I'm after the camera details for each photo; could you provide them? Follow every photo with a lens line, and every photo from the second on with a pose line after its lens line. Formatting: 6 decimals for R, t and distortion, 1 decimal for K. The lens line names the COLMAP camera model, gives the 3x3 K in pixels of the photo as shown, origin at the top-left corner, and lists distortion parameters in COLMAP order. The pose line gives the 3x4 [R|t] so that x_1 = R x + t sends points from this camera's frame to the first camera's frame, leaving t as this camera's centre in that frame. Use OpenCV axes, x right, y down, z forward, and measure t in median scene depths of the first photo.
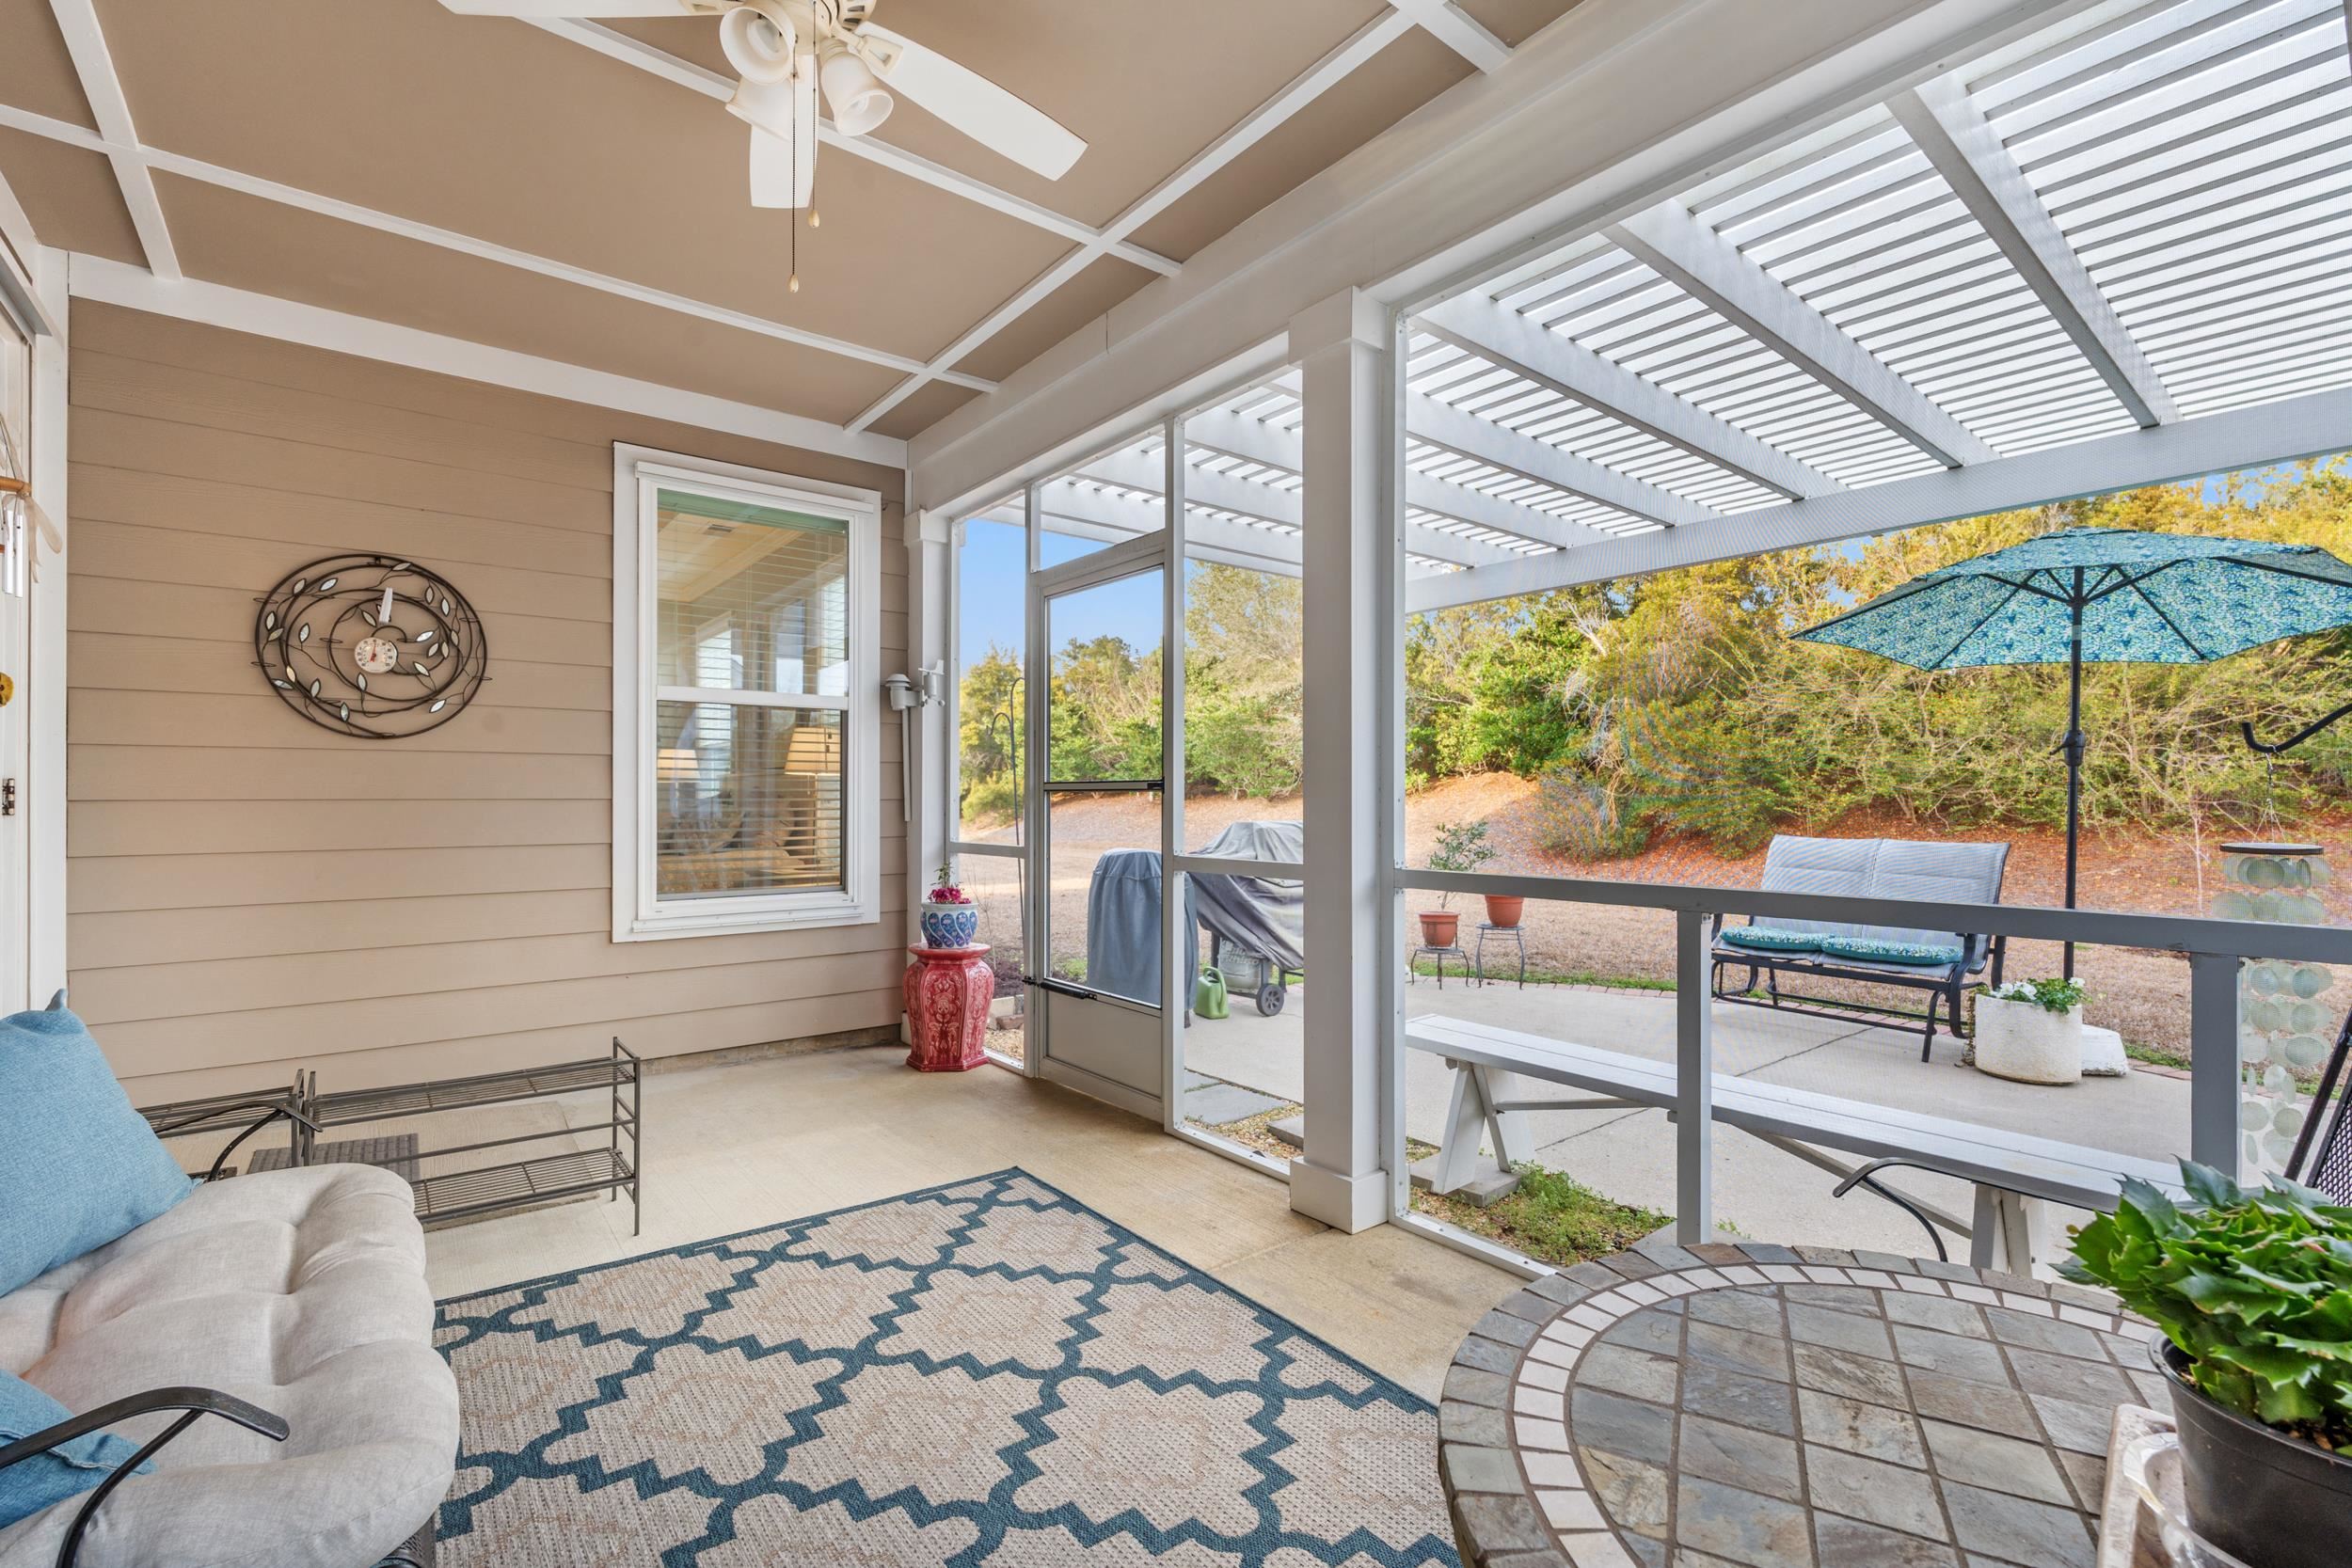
lens RADIAL K [[1013.2, 0, 1176.0], [0, 1013.2, 784.0], [0, 0, 1]] dist [0.062248, -0.047366]
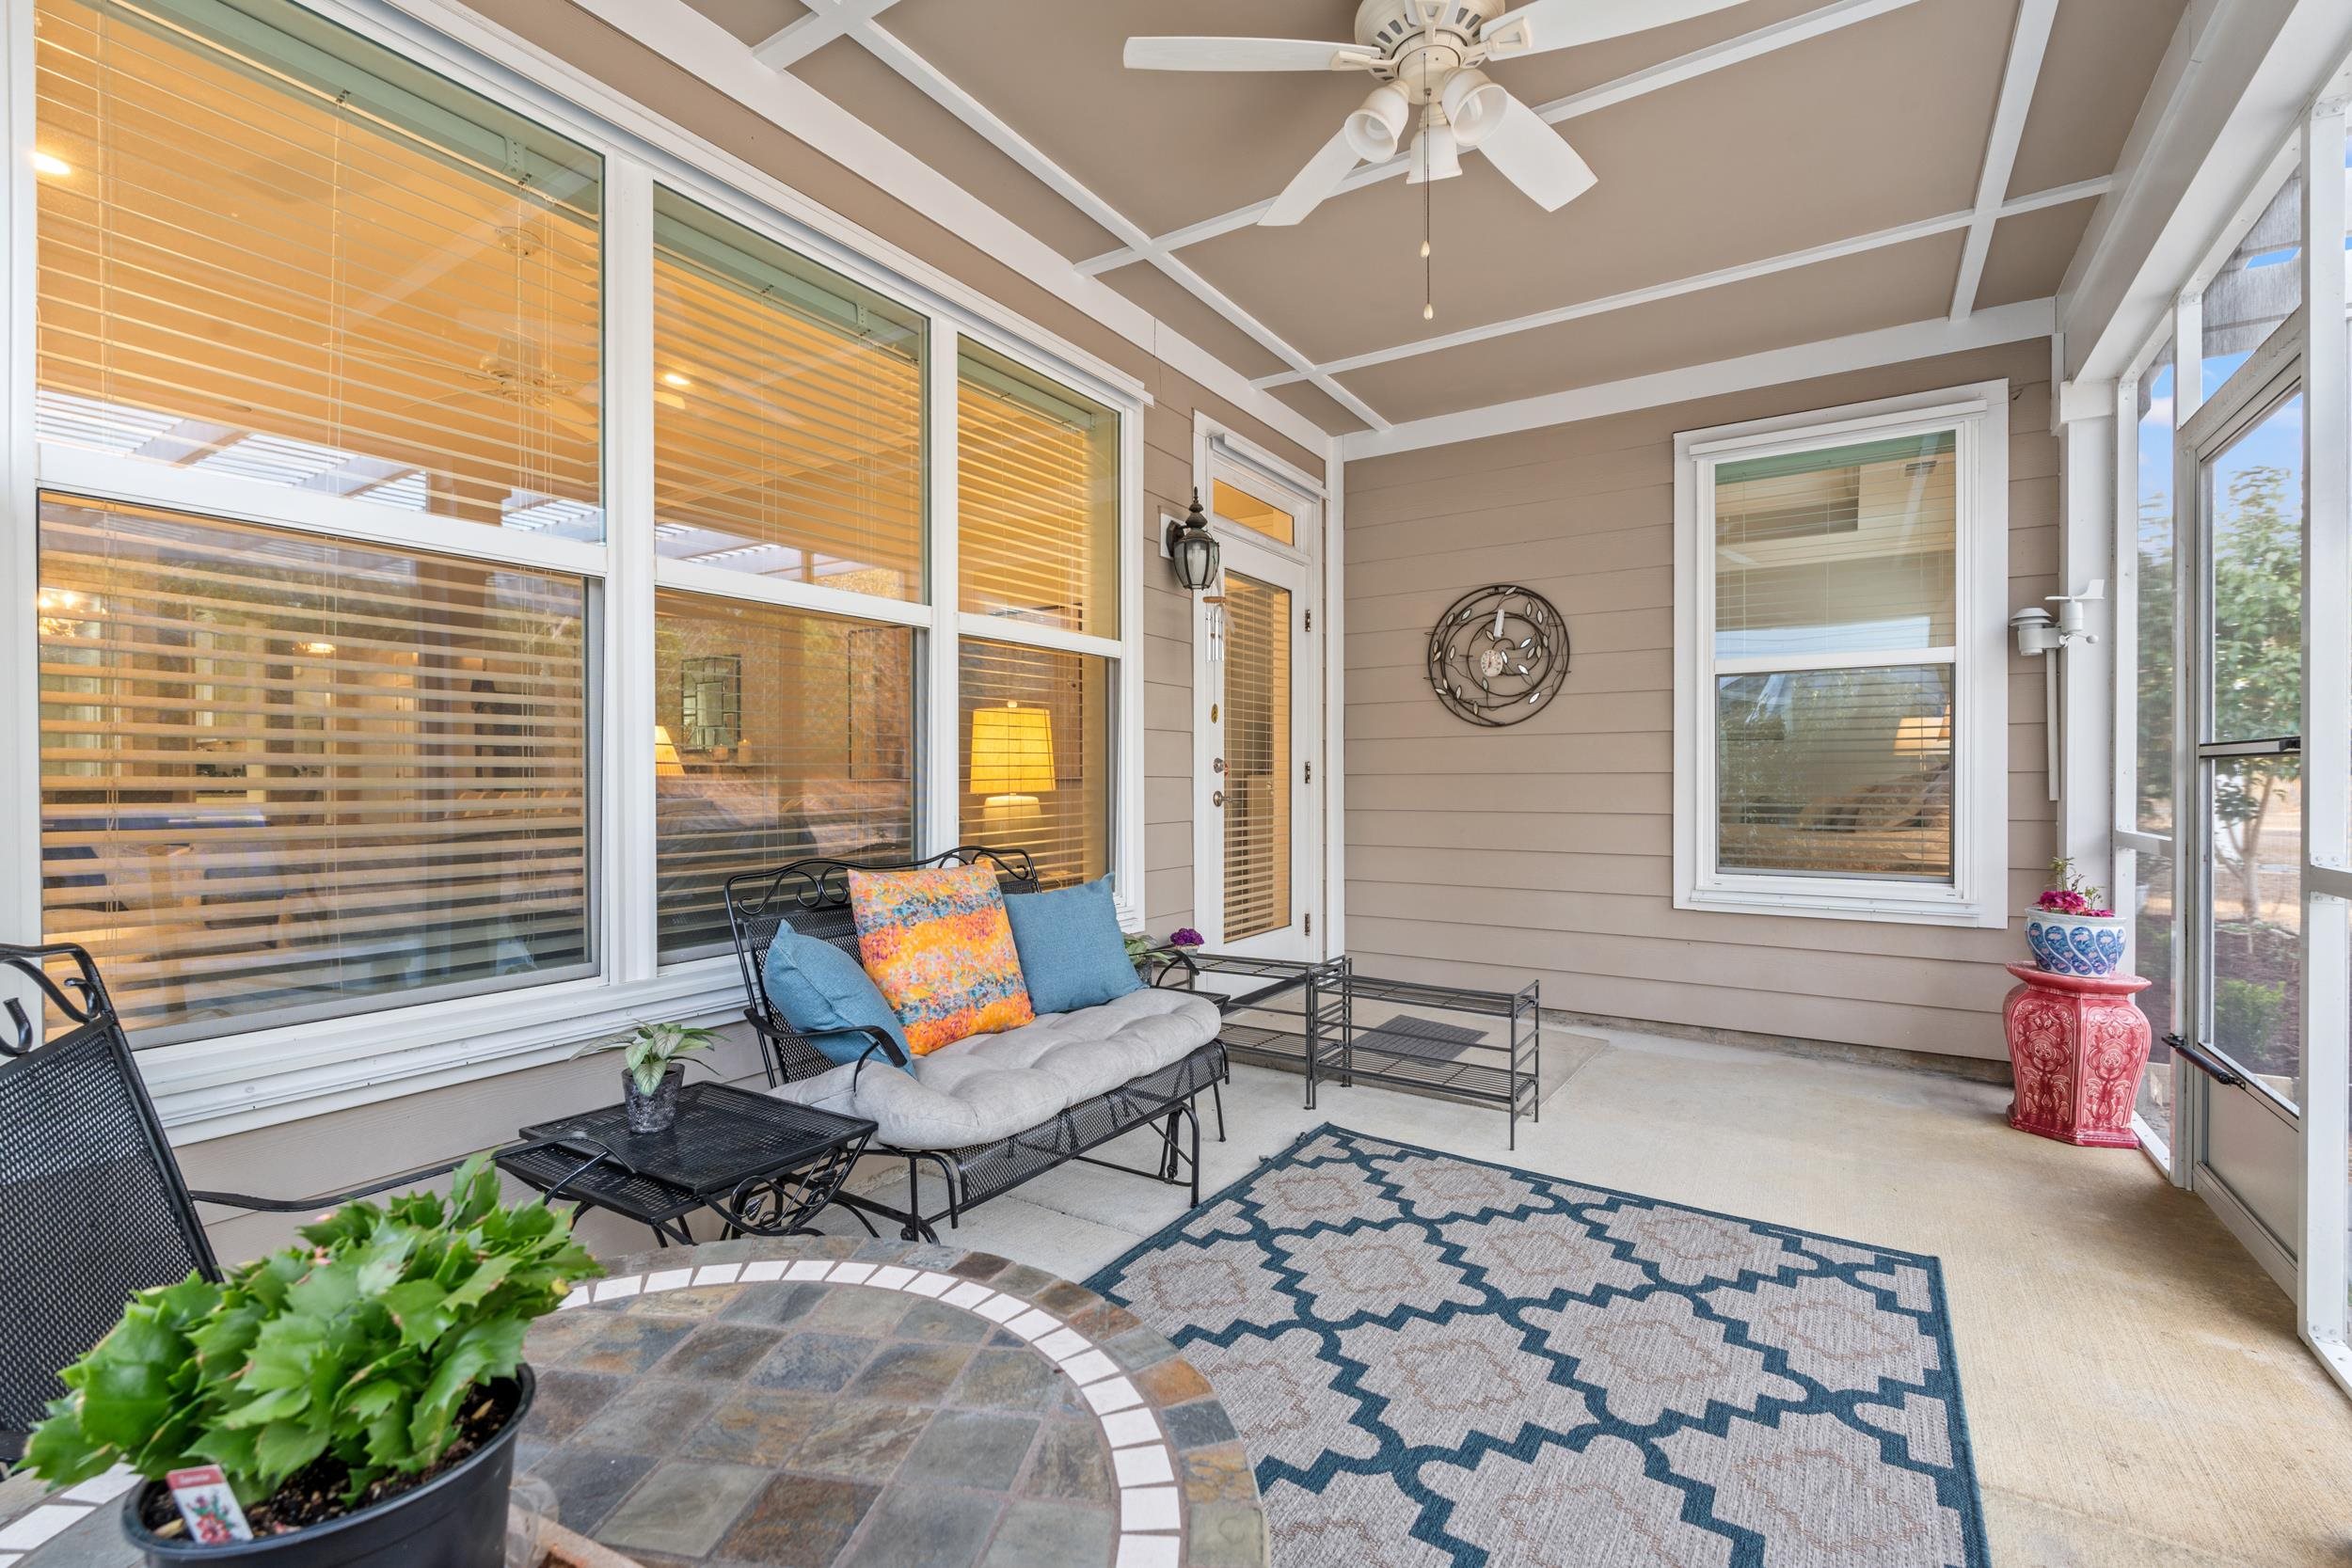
lens RADIAL K [[1024.2, 0, 1176.0], [0, 1024.2, 784.0], [0, 0, 1]] dist [-0.069673, 0.023849]
pose [[0.309428, 0.006764, -0.950899, 0.324952], [0.018093, 0.999752, 0.013000, 0.004177], [0.950751, -0.021227, 0.309229, 0.225153]]
